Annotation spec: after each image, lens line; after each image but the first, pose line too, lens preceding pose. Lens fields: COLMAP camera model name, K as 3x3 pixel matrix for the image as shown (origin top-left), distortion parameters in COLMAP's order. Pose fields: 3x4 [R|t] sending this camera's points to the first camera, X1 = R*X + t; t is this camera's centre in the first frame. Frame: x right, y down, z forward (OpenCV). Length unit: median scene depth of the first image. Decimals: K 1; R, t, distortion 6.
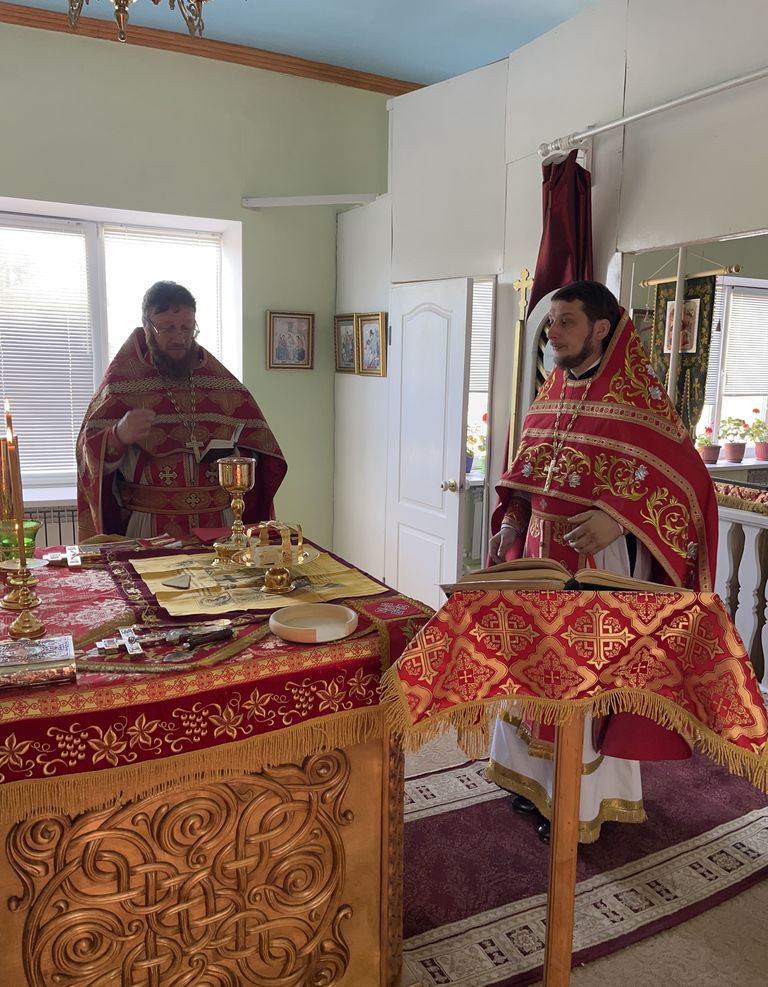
lens RADIAL K [[817.8, 0, 387.7], [0, 817.8, 501.8], [0, 0, 1]] dist [0.023602, 0.001224]
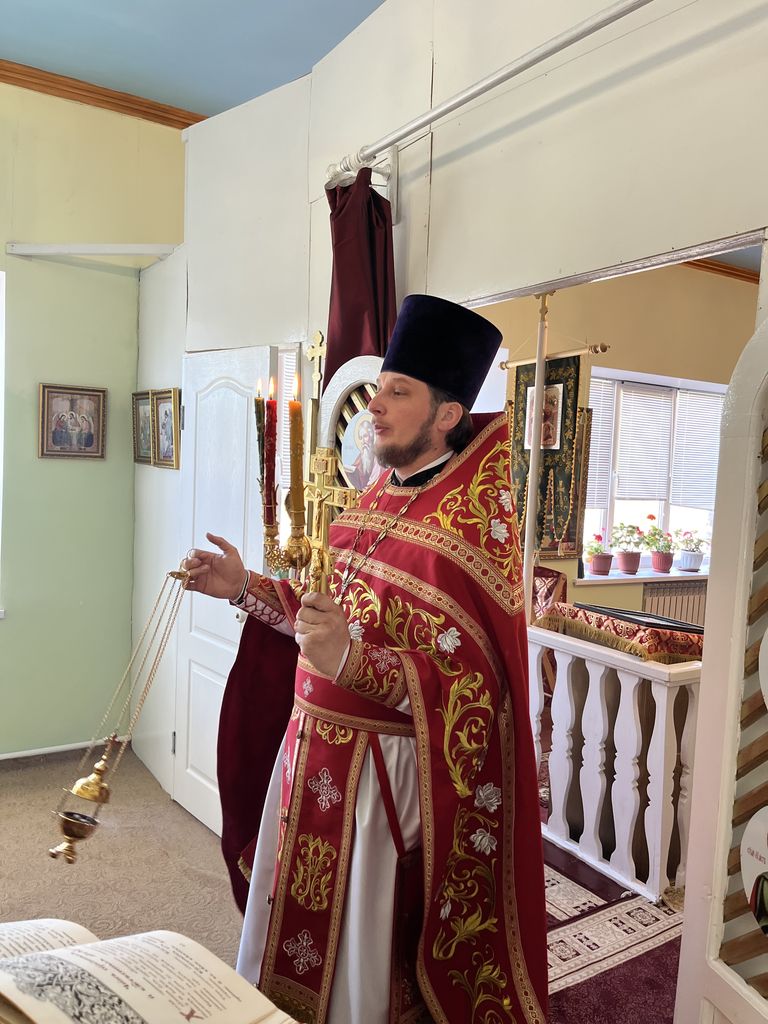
lens RADIAL K [[805.1, 0, 379.0], [0, 805.1, 503.6], [0, 0, 1]] dist [0.070288, -0.049002]
pose [[0.997043, 0.020622, 0.074033, 0.137594], [-0.012381, 0.993843, -0.110101, -0.037989], [-0.075848, 0.108858, 0.991159, 0.226461]]
